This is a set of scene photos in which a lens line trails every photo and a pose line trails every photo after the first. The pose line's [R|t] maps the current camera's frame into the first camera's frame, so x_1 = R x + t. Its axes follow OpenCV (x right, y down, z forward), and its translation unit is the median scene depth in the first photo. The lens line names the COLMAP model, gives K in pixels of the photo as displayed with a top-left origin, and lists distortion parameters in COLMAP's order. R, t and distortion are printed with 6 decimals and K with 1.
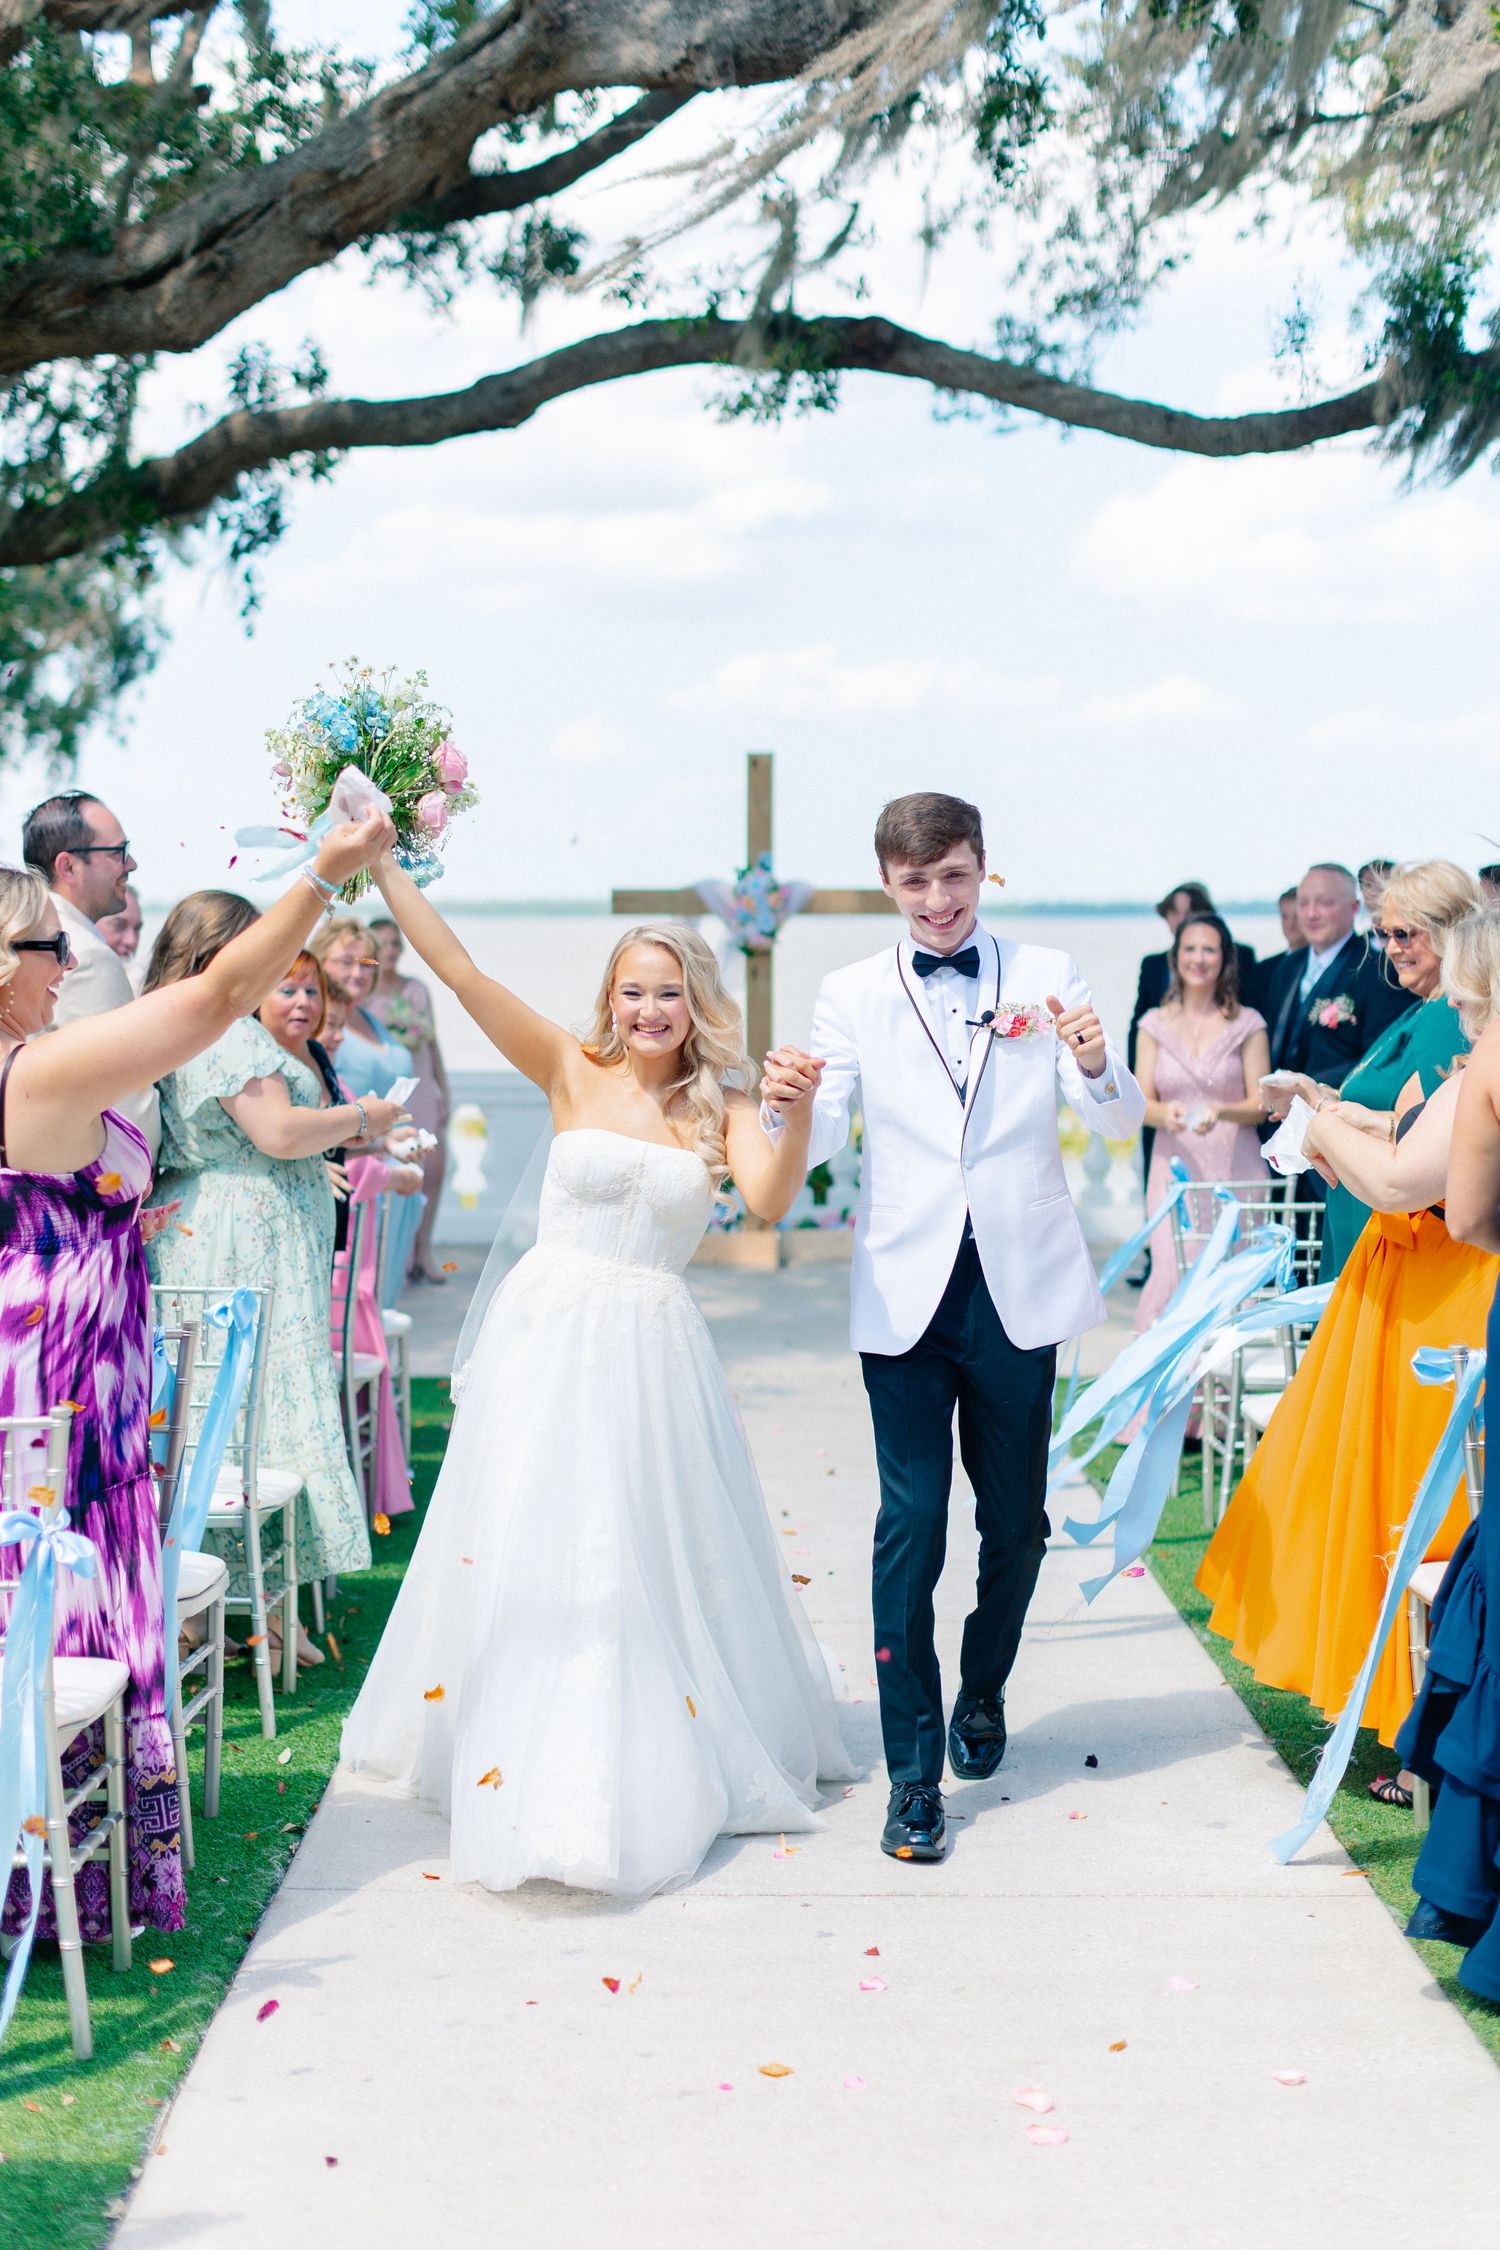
lens RADIAL K [[3357.8, 0, 750.0], [0, 3357.8, 1125.0], [0, 0, 1]] dist [0.043084, -0.029971]
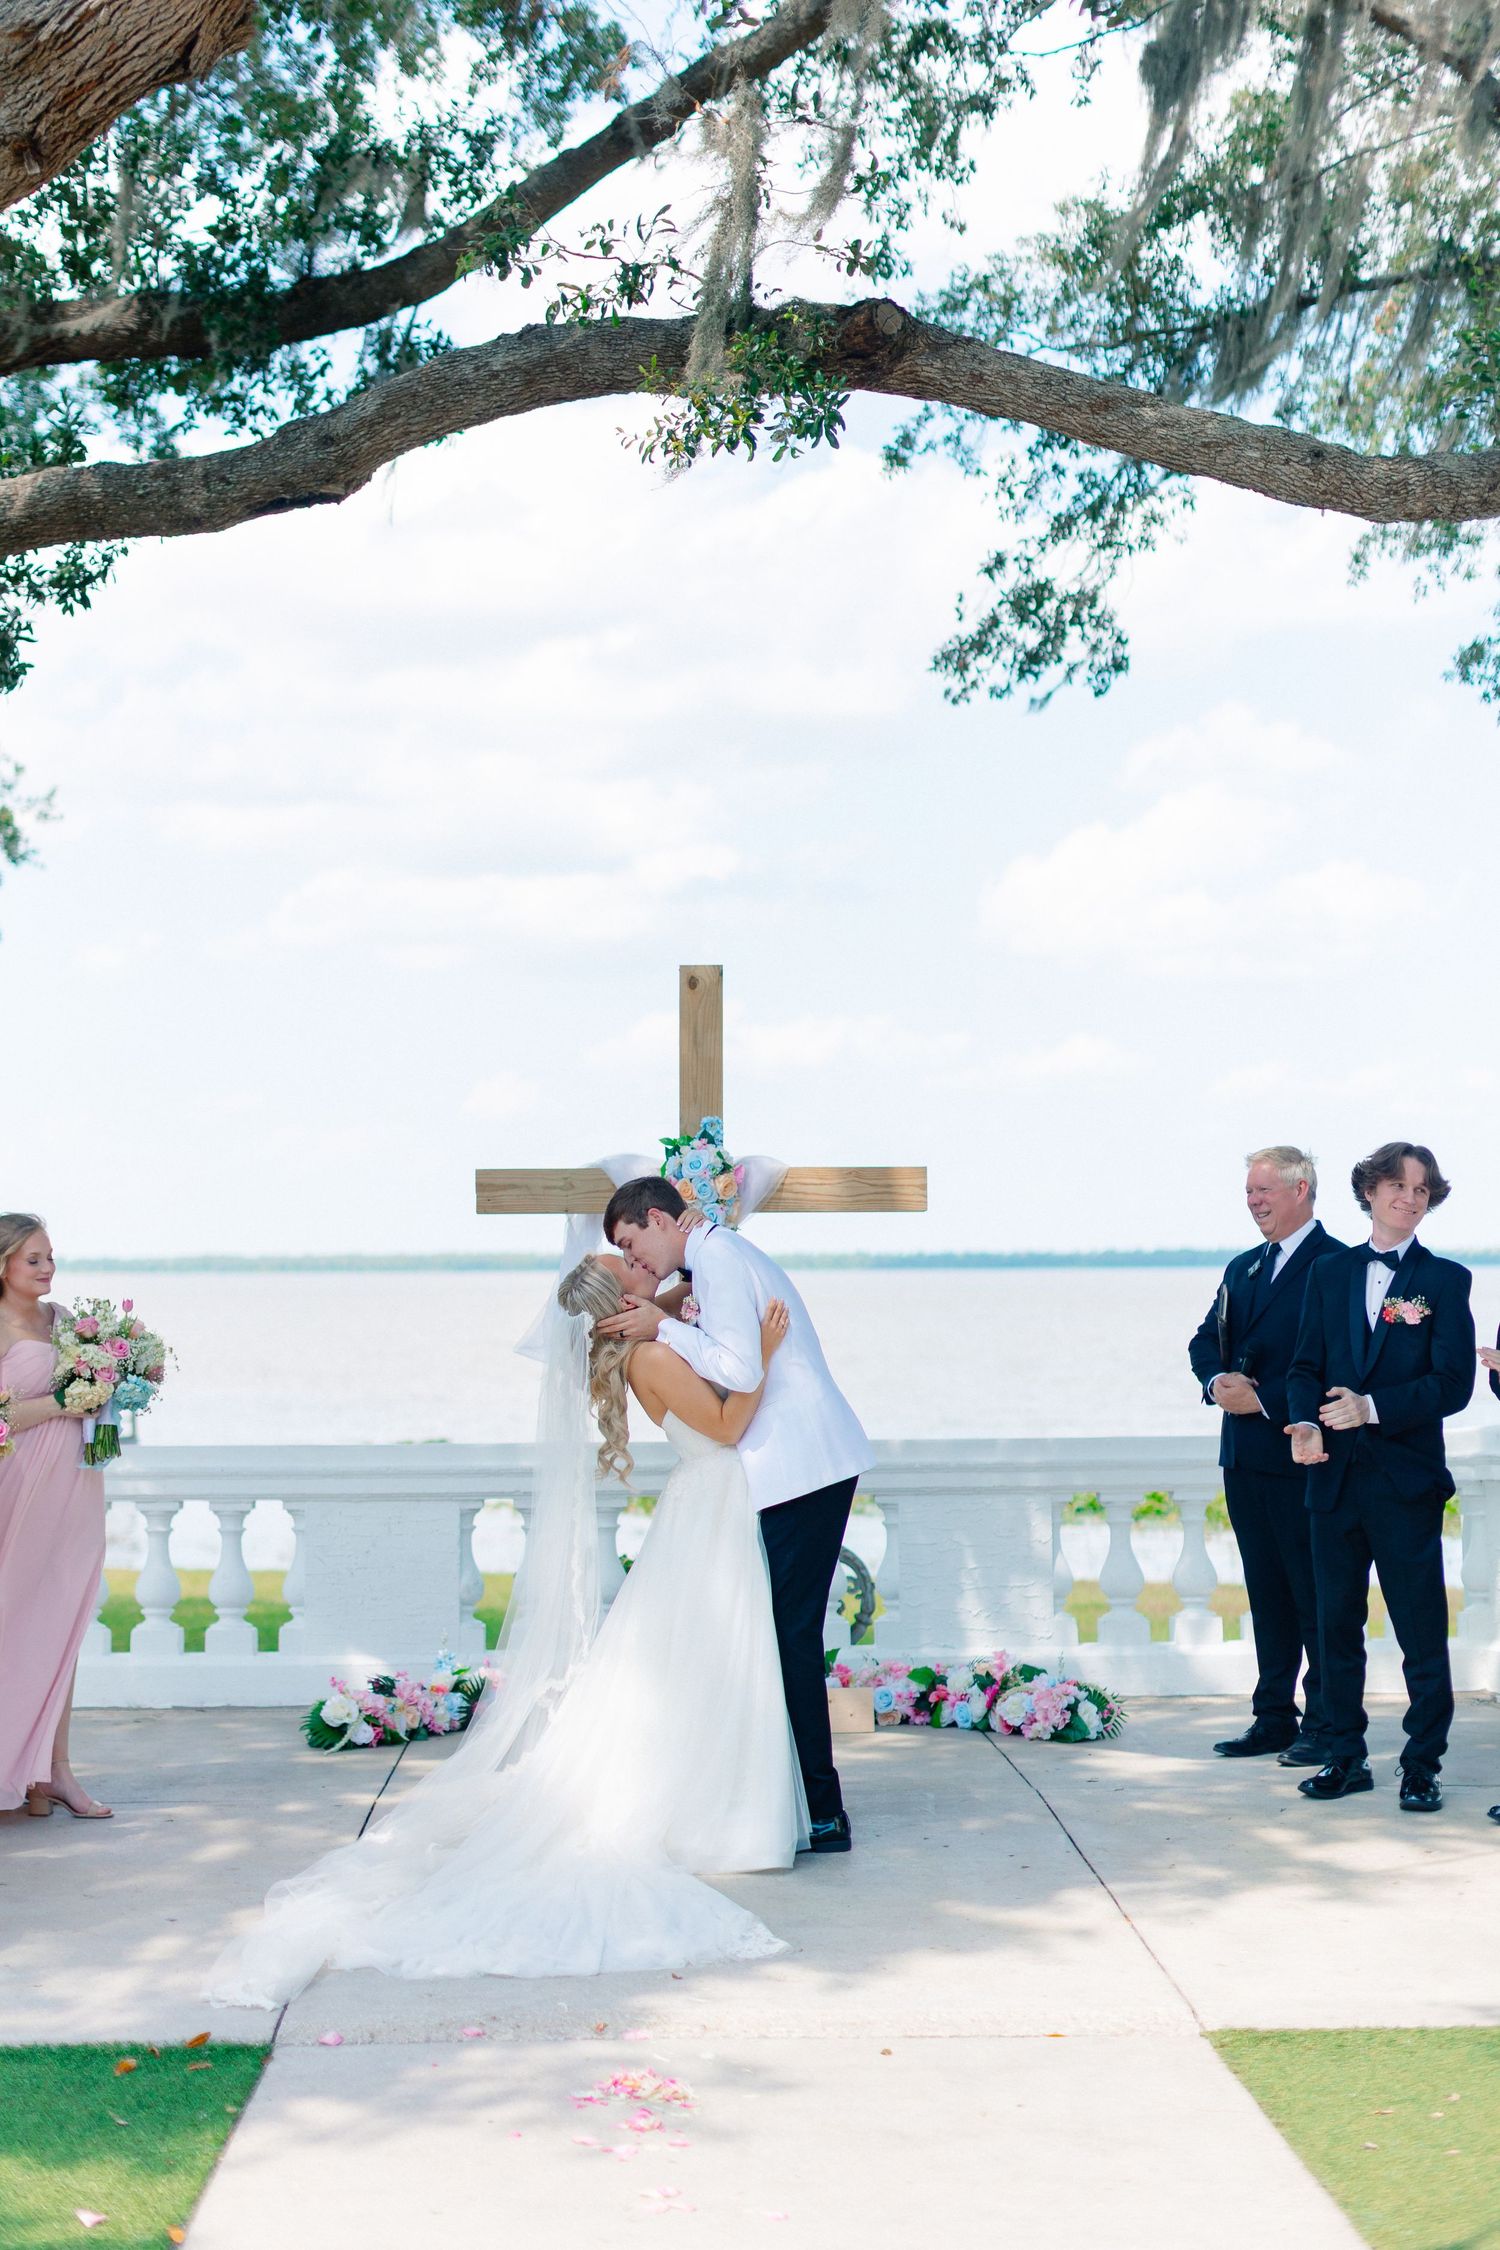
lens RADIAL K [[3155.2, 0, 750.0], [0, 3155.2, 1125.0], [0, 0, 1]] dist [0.028963, 0.067135]
pose [[0.999539, -0.002253, 0.030282, -0.006365], [0.005602, 0.993806, -0.110989, -0.010239], [-0.029844, 0.111107, 0.993360, 0.388613]]
